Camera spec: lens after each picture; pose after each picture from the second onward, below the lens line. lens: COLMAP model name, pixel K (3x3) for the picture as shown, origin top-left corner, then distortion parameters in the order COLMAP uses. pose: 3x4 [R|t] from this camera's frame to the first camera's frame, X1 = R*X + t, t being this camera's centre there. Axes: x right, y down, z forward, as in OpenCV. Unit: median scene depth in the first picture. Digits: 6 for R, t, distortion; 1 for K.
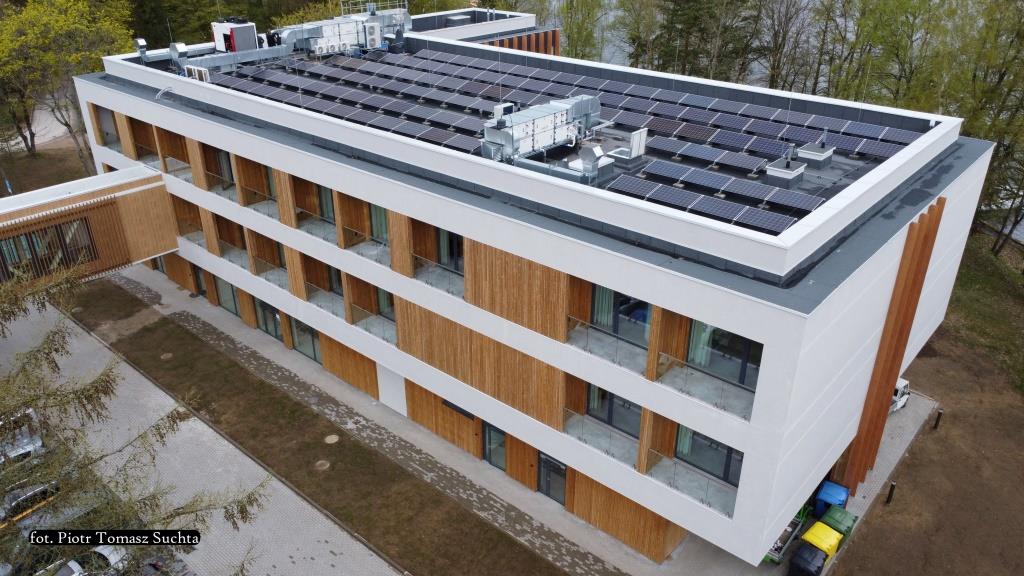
lens RADIAL K [[772.8, 0, 511.9], [0, 772.8, 286.6], [0, 0, 1]] dist [-0.001202, -0.003284]
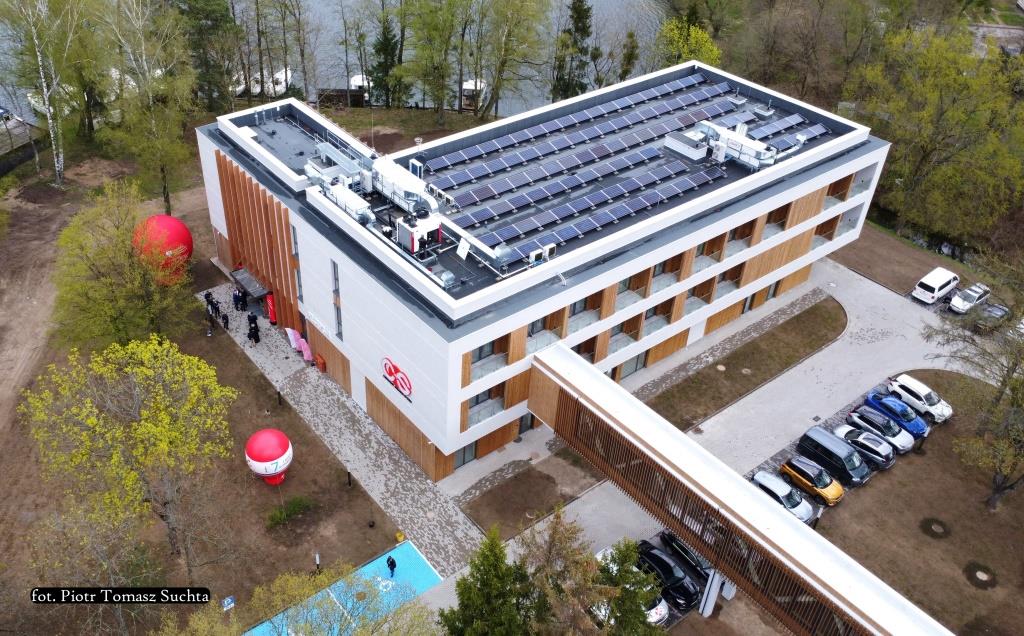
lens RADIAL K [[878.4, 0, 444.8], [0, 878.4, 316.1], [0, 0, 1]] dist [0.007836, 0.000335]
pose [[0.217527, -0.585484, 0.780955, -1.919385], [0.426514, 0.776699, 0.463493, -1.104959], [-0.877934, 0.232266, 0.418670, 0.754977]]
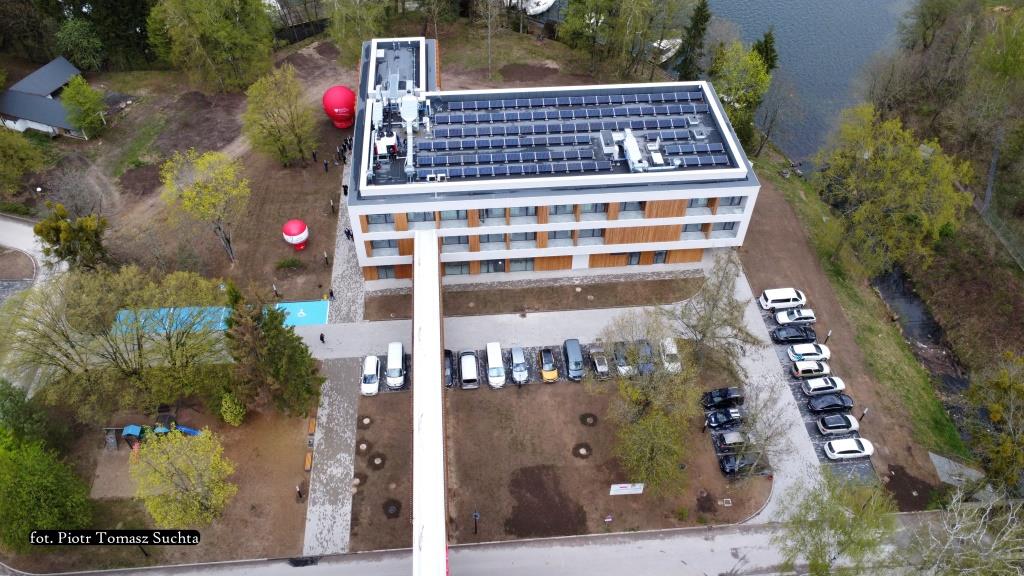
lens RADIAL K [[772.8, 0, 512.0], [0, 772.8, 291.3], [0, 0, 1]] dist [-0.001202, -0.003284]
pose [[0.699425, -0.519230, 0.491127, -1.763814], [0.318603, 0.841631, 0.436061, -1.052003], [-0.639764, -0.148517, 0.754086, -0.840857]]
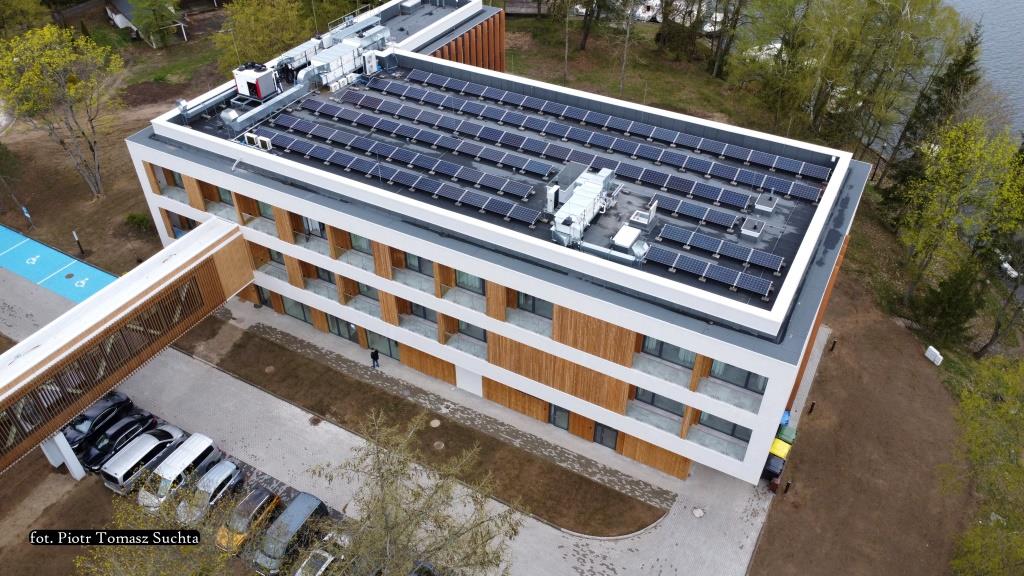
lens RADIAL K [[772.8, 0, 511.8], [0, 772.8, 289.0], [0, 0, 1]] dist [-0.001202, -0.003284]
pose [[0.977921, -0.133497, 0.160777, -0.311192], [0.095878, 0.970224, 0.222426, -0.355543], [-0.185682, -0.202100, 0.961602, -0.330956]]
